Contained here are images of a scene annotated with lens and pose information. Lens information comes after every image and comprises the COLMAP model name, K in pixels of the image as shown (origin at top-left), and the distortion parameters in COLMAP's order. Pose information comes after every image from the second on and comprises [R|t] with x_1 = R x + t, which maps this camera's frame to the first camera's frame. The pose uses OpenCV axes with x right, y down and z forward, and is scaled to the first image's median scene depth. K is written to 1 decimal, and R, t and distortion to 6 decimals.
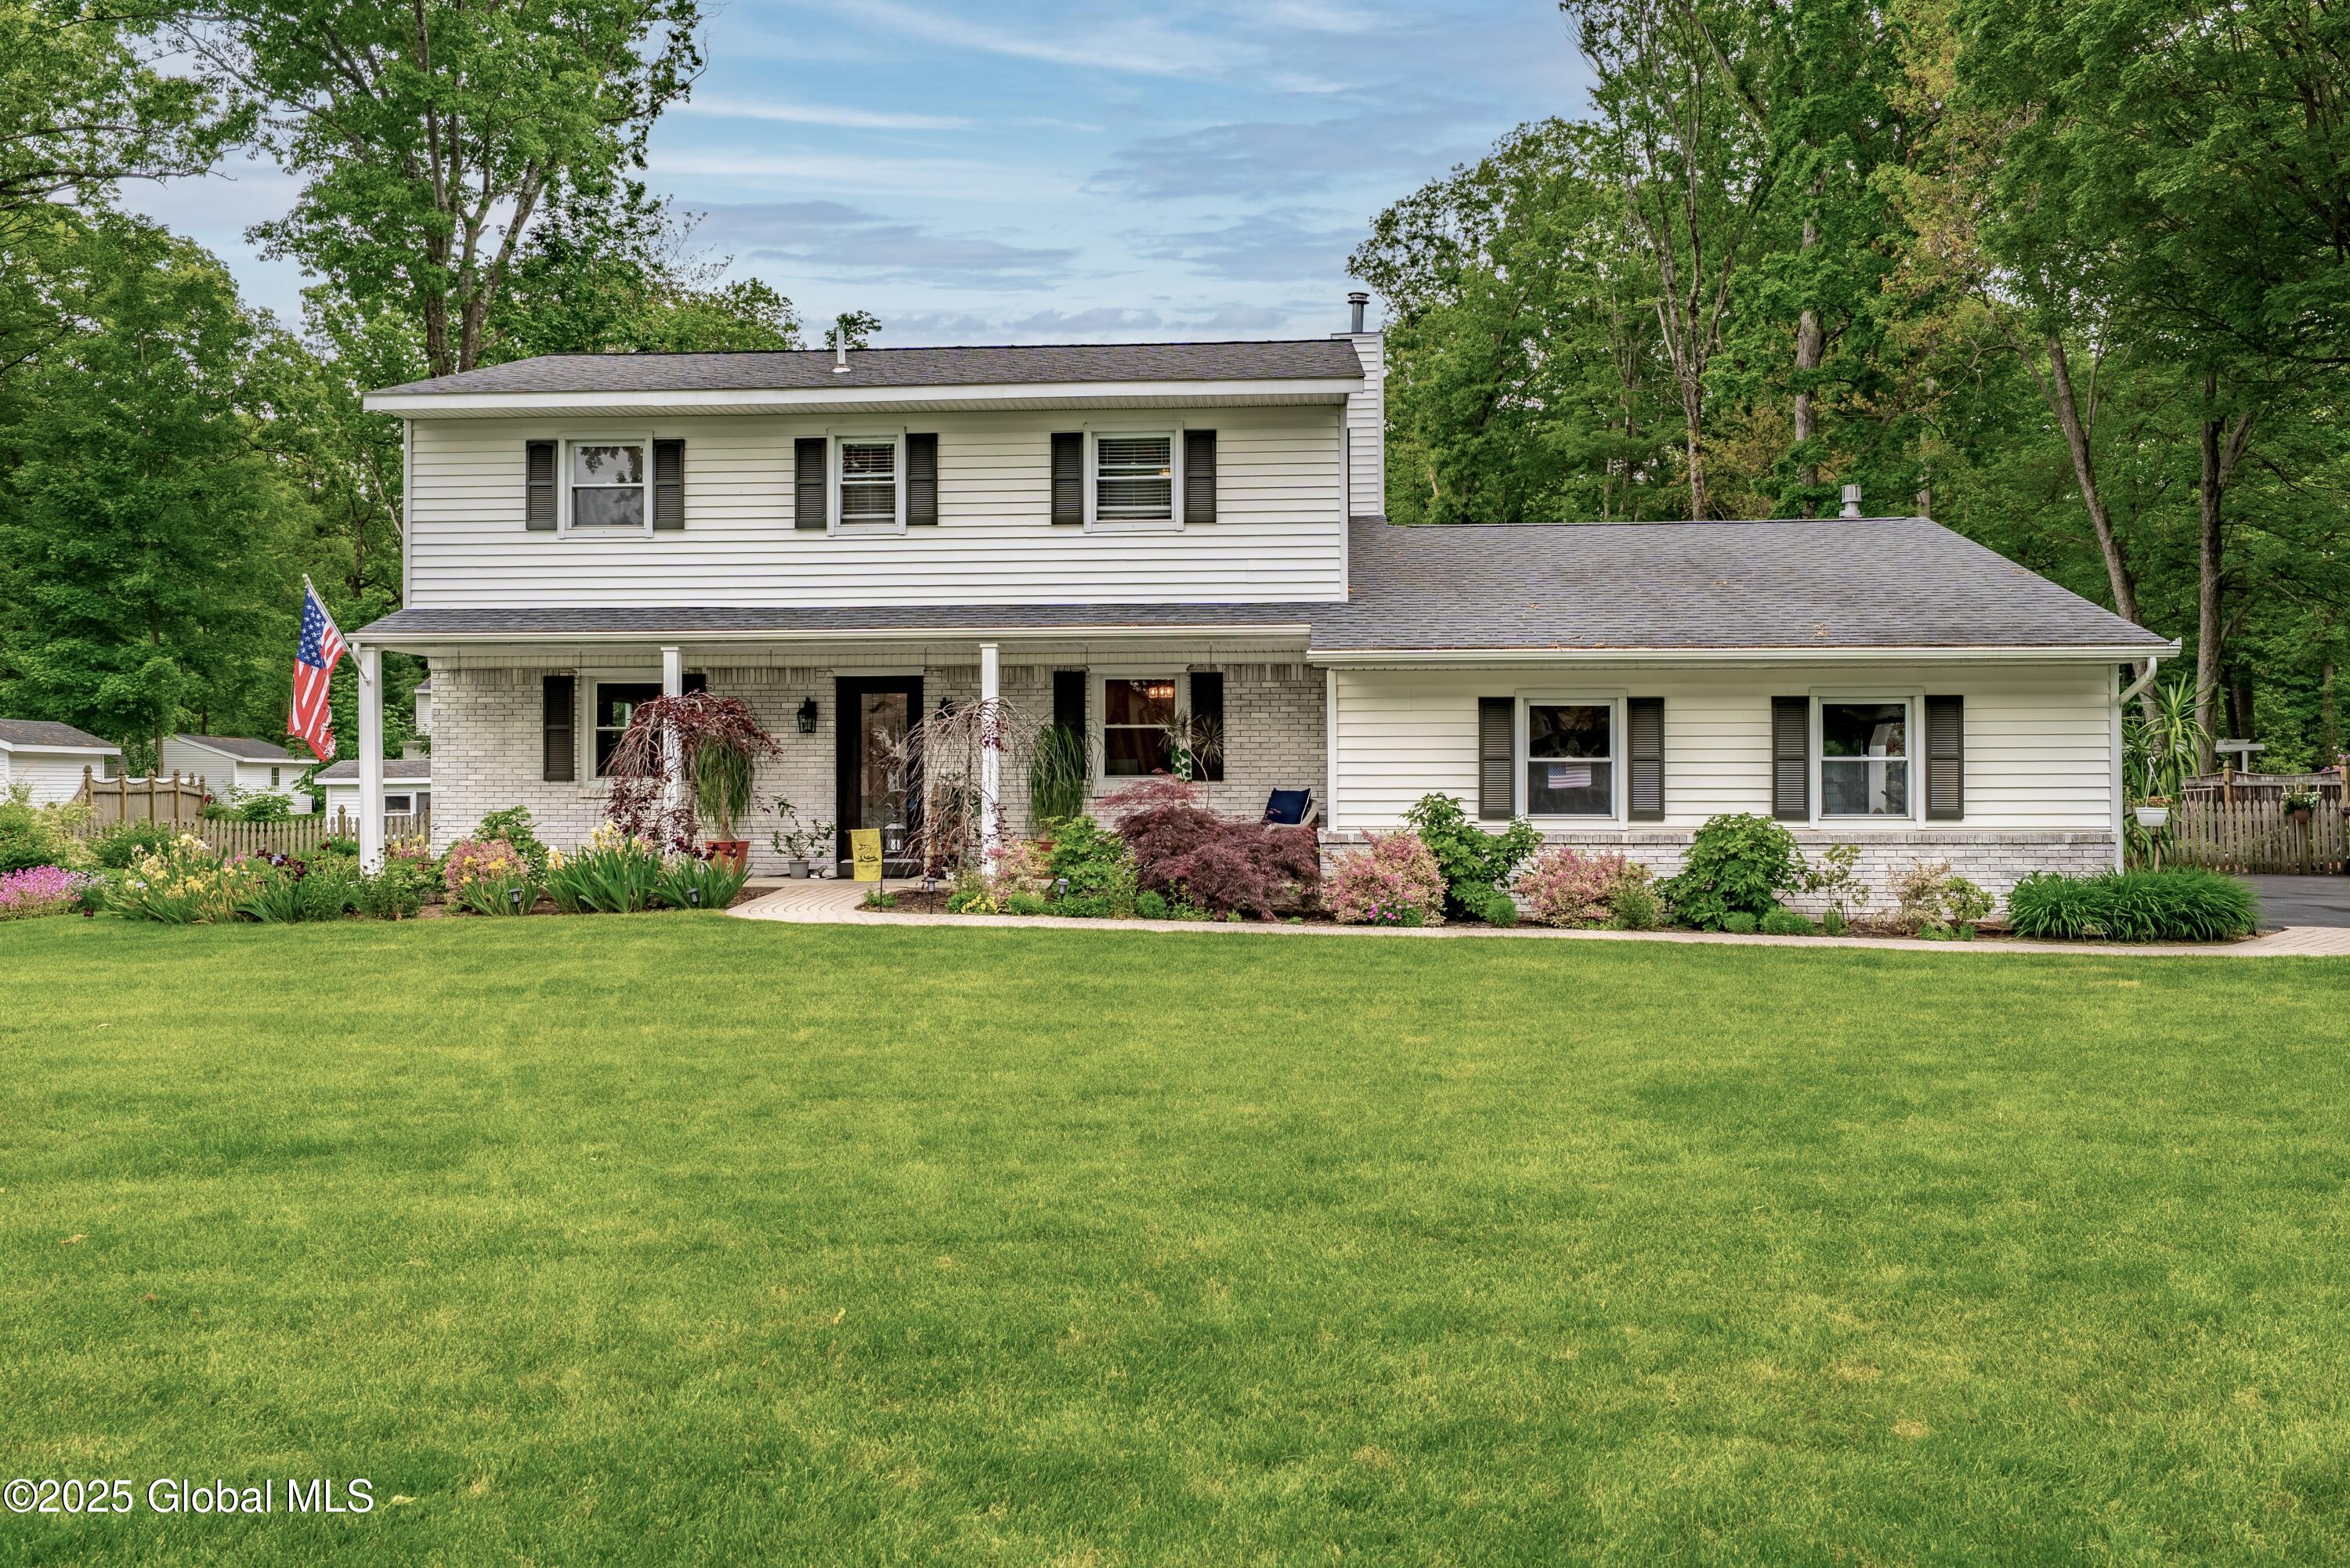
lens RADIAL K [[1710.8, 0, 1171.8], [0, 1710.8, 794.5], [0, 0, 1]] dist [-0.001038, 0.004697]
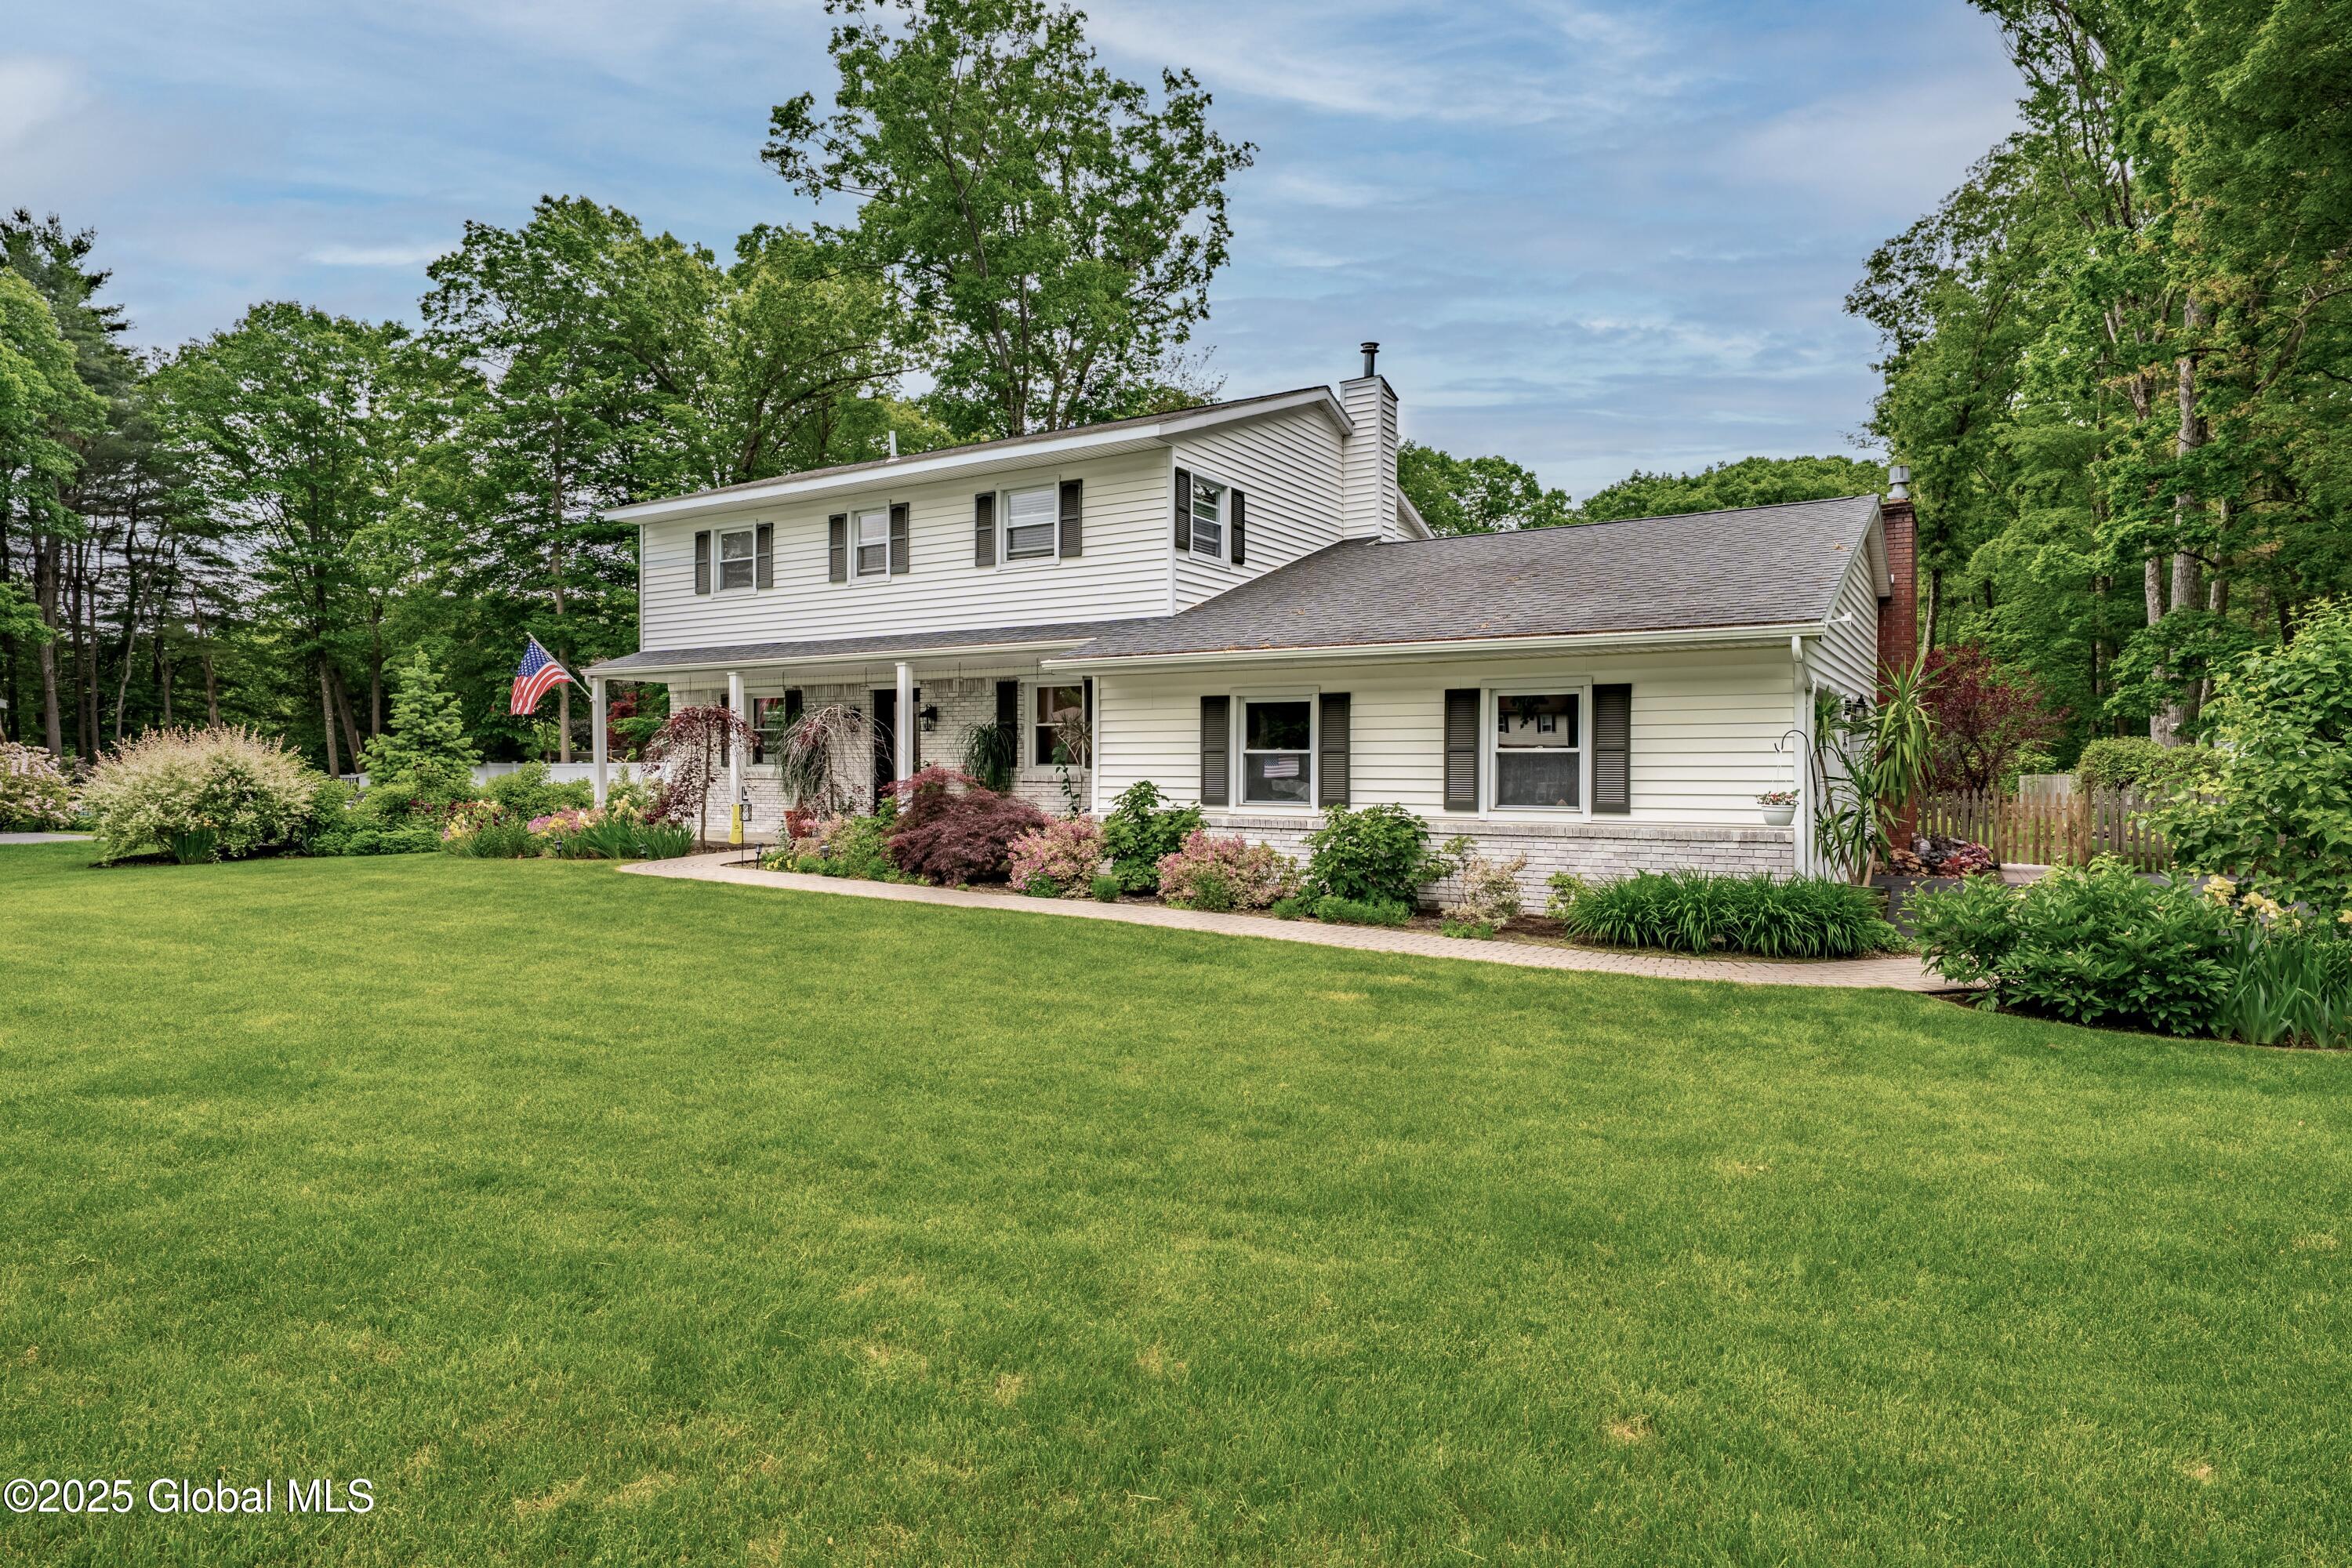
lens RADIAL K [[1282.4, 0, 1172.4], [0, 1282.4, 791.5], [0, 0, 1]] dist [0.003545, 0.001044]
pose [[0.891660, 0.012174, -0.452542, 0.519309], [-0.004981, 0.999842, 0.017081, -0.008055], [0.452679, -0.012976, 0.891579, 0.224096]]
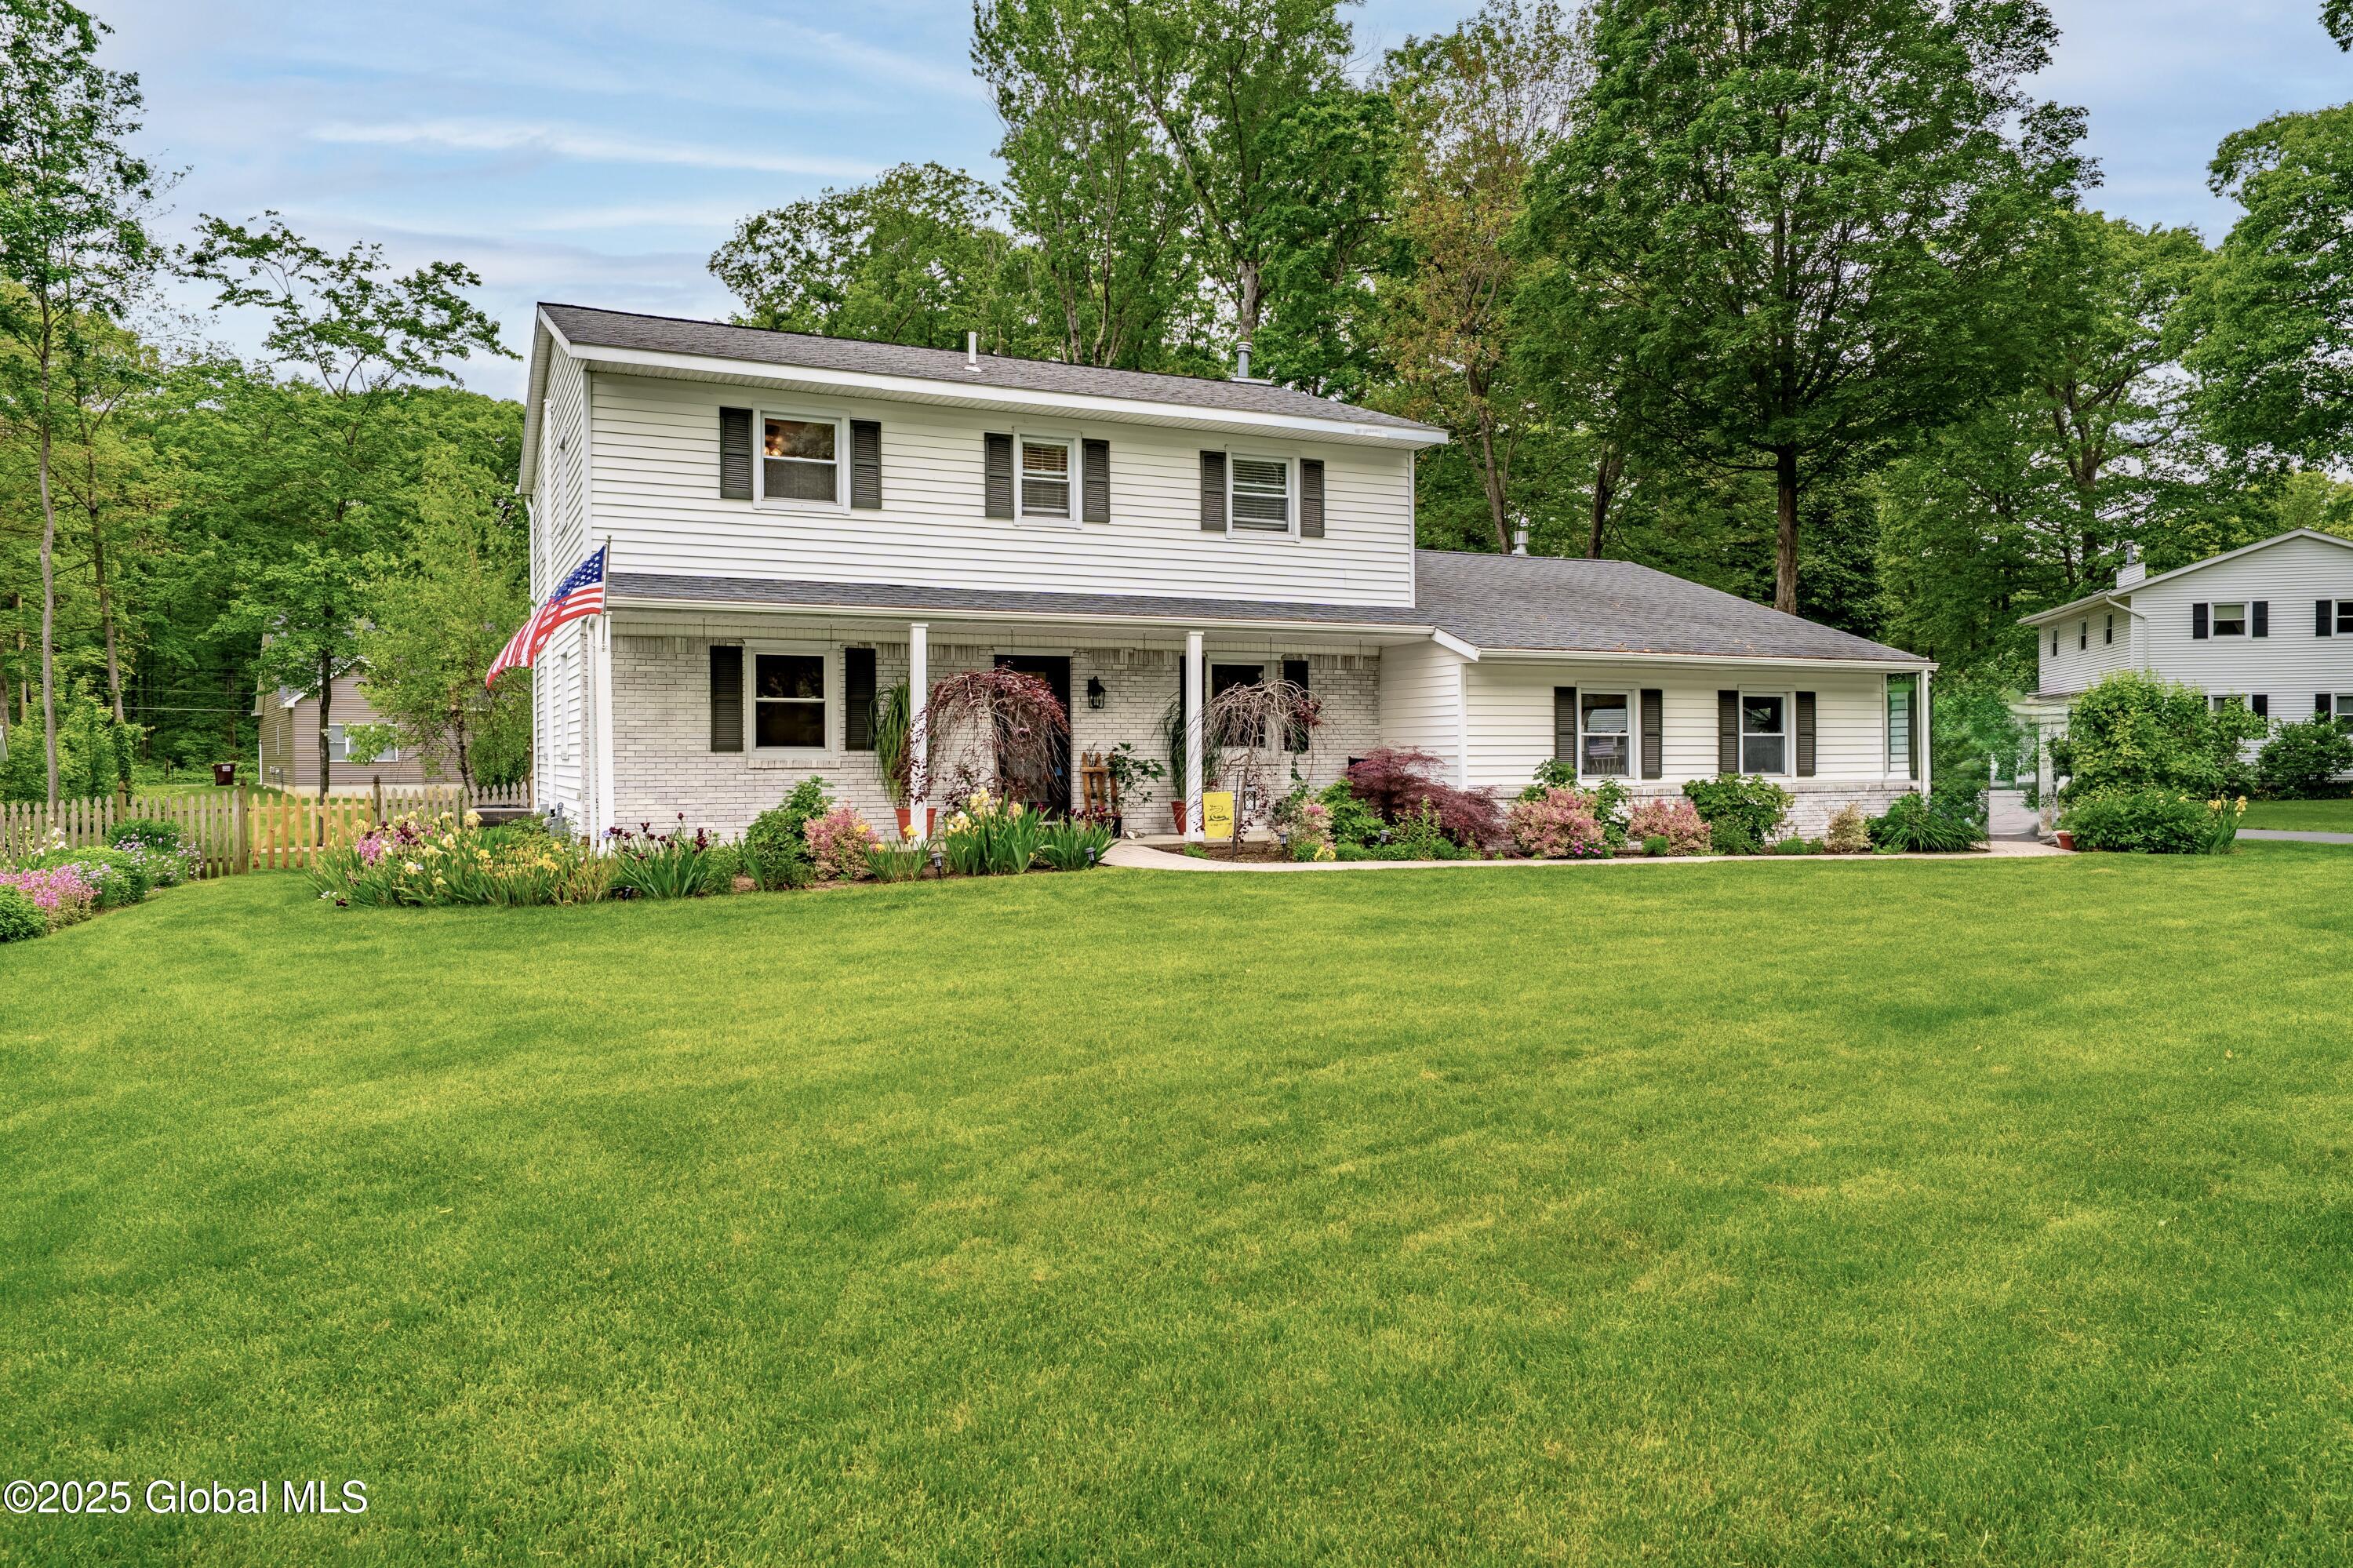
lens RADIAL K [[1666.6, 0, 1176.5], [0, 1666.6, 784.0], [0, 0, 1]] dist [-0.000241, 0.000195]
pose [[0.855966, -0.011980, 0.516894, -0.704248], [0.007091, 0.999910, 0.011432, 0.001423], [-0.516984, -0.006121, 0.855973, 0.044580]]
